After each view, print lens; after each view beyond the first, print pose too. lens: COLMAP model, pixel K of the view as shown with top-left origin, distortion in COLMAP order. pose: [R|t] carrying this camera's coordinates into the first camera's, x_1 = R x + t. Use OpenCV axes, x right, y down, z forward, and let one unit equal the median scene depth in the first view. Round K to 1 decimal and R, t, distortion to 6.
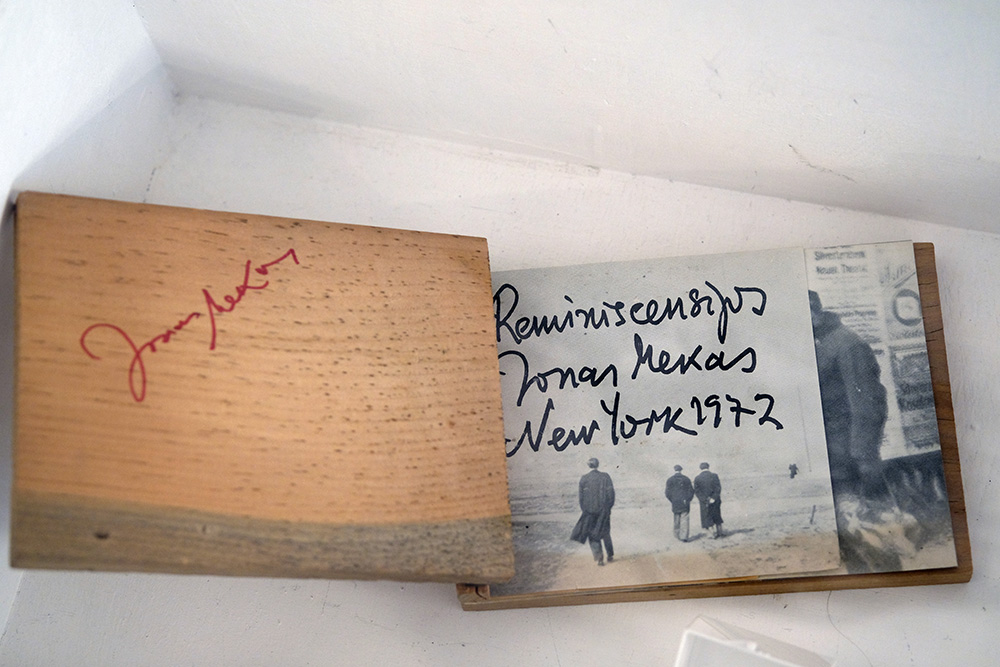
lens RADIAL K [[2177.0, 0, 500.7], [0, 2177.0, 333.4], [0, 0, 1]] dist [0.138117, 0.000000]
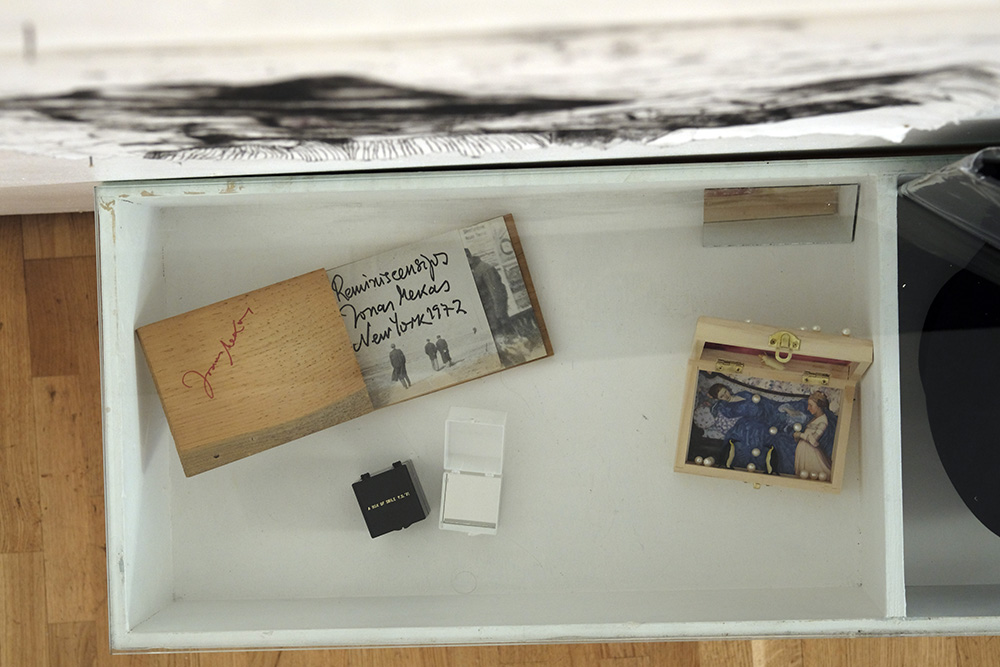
lens RADIAL K [[2177.0, 0, 499.8], [0, 2177.0, 333.7], [0, 0, 1]] dist [0.138117, 0.000000]
pose [[0.966396, -0.254970, 0.032696, 0.080480], [0.224292, 0.898505, 0.377335, -0.815257], [-0.125586, -0.357321, 0.925500, -1.192885]]
